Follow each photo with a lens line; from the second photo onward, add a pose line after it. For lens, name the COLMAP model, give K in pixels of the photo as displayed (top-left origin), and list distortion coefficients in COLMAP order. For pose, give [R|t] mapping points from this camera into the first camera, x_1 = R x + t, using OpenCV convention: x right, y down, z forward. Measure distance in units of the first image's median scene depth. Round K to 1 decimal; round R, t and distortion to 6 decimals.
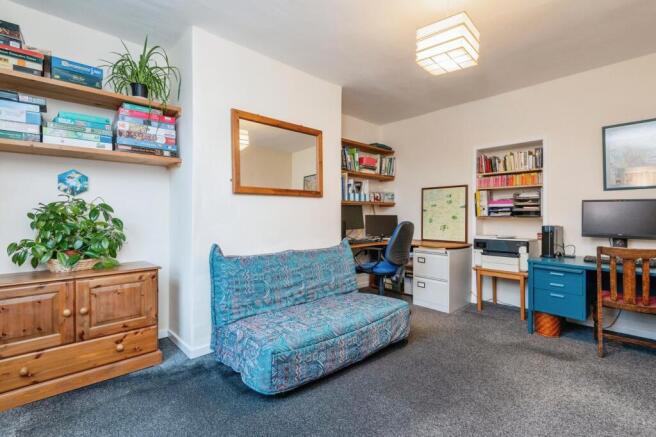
lens RADIAL K [[305.7, 0, 331.7], [0, 305.7, 215.0], [0, 0, 1]] dist [0.015833, -0.006579]
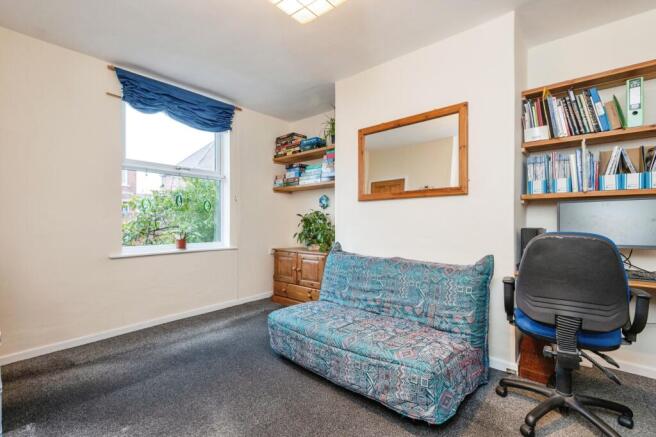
lens RADIAL K [[305.7, 0, 332.4], [0, 305.7, 221.9], [0, 0, 1]] dist [0.015833, -0.006579]
pose [[0.080206, 0.005165, -0.996765, 0.880540], [0.001986, 0.999984, 0.005342, 0.002332], [0.996776, -0.002408, 0.080194, 0.834760]]
